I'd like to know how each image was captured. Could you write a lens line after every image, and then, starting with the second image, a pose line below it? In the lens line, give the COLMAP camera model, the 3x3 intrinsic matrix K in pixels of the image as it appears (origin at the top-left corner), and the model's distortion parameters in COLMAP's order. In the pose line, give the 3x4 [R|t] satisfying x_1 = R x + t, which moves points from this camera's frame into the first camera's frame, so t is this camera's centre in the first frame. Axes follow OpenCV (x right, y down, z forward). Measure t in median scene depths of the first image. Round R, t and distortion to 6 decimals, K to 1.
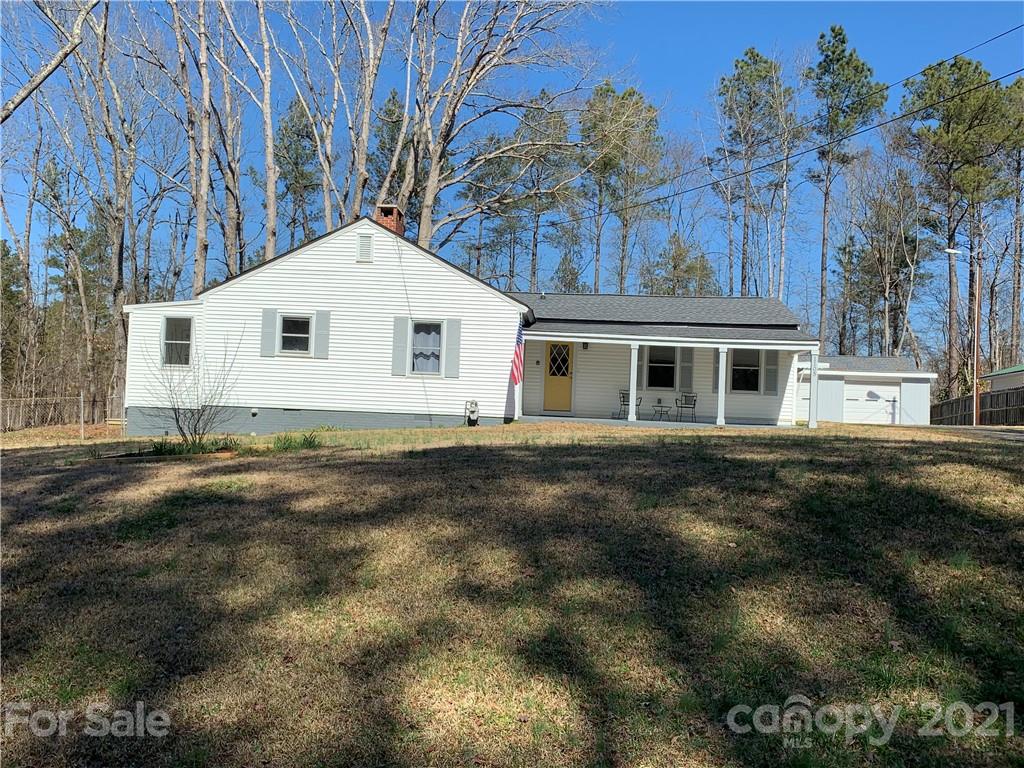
lens RADIAL K [[998.7, 0, 496.8], [0, 998.7, 385.4], [0, 0, 1]] dist [0.051100, -0.008862]
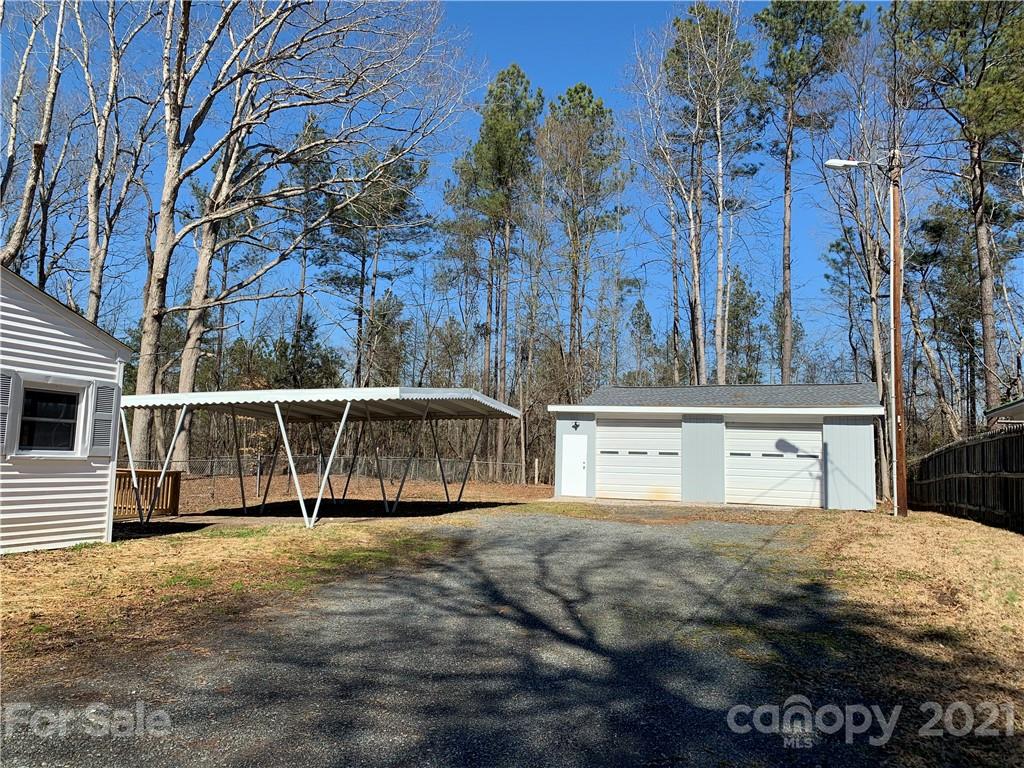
lens RADIAL K [[779.1, 0, 512.0], [0, 779.1, 384.0], [0, 0, 1]] dist [0.127984, -0.287860]
pose [[0.968224, -0.030302, -0.248242, 0.606447], [0.015888, 0.998080, -0.059863, -0.003658], [0.249579, 0.054017, 0.966847, 0.901027]]
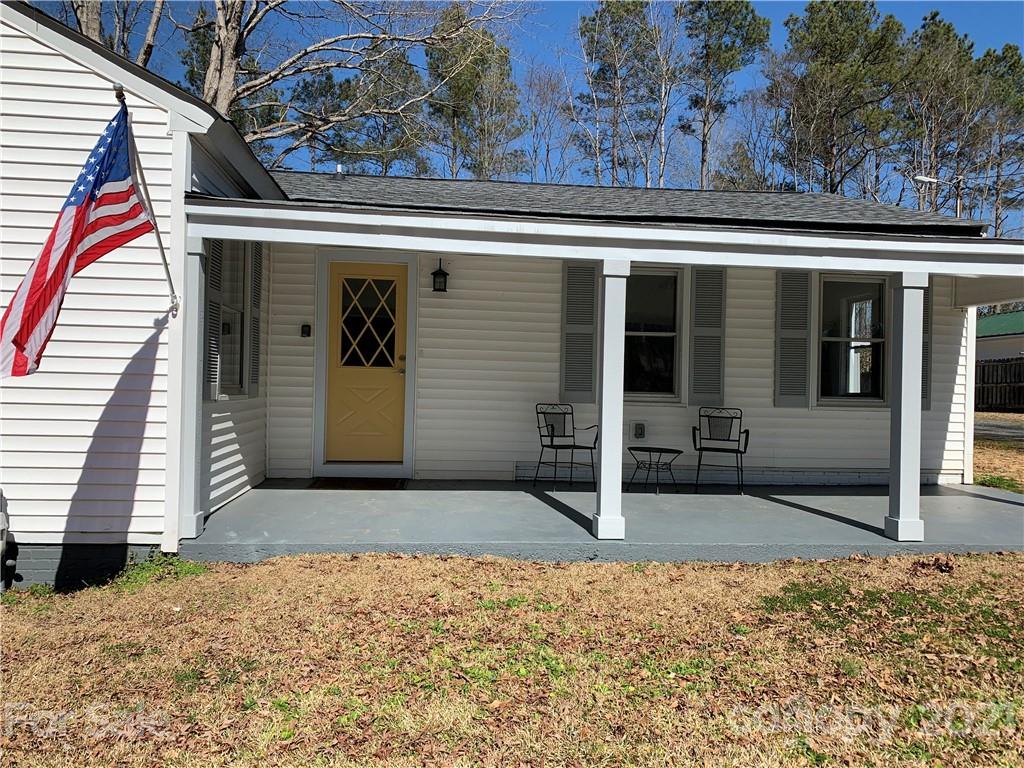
lens RADIAL K [[781.7, 0, 515.5], [0, 781.7, 385.9], [0, 0, 1]] dist [0.004161, -0.005819]
pose [[0.983234, -0.020502, 0.181192, 0.064295], [0.011994, 0.998779, 0.047931, -0.015535], [-0.181953, -0.044955, 0.982279, 0.723385]]
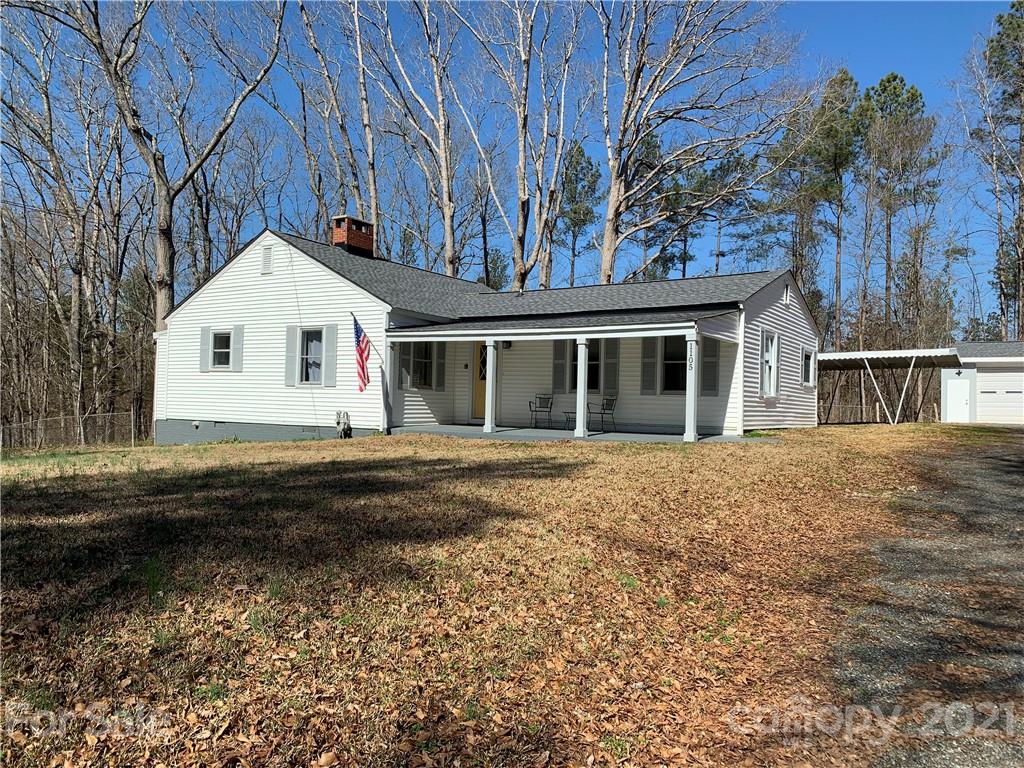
lens RADIAL K [[784.6, 0, 512.0], [0, 784.6, 384.0], [0, 0, 1]] dist [0.026971, -0.003062]
pose [[0.878831, -0.031710, -0.476078, 0.424352], [0.029533, 0.999491, -0.012057, 0.003325], [0.476218, -0.003464, 0.879321, 0.396606]]
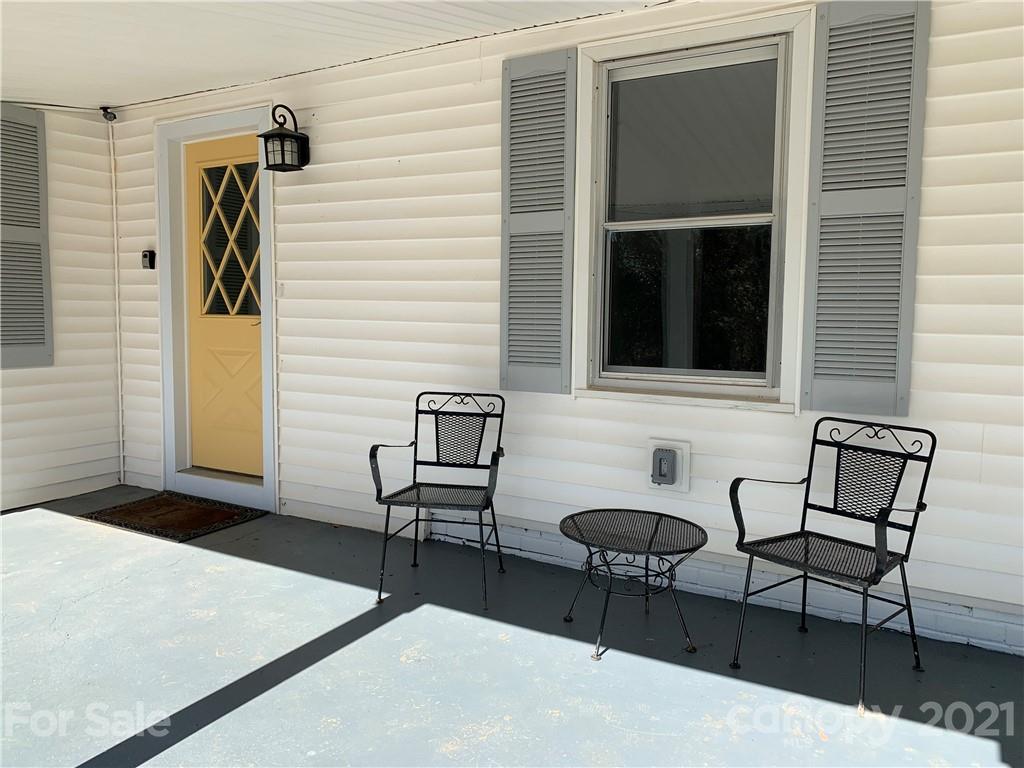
lens RADIAL K [[781.7, 0, 515.5], [0, 781.7, 385.9], [0, 0, 1]] dist [0.004161, -0.005819]
pose [[0.911124, 0.005717, -0.412093, 0.190546], [0.042746, 0.993200, 0.108289, -0.010009], [0.409910, -0.116280, 0.904684, 0.886013]]
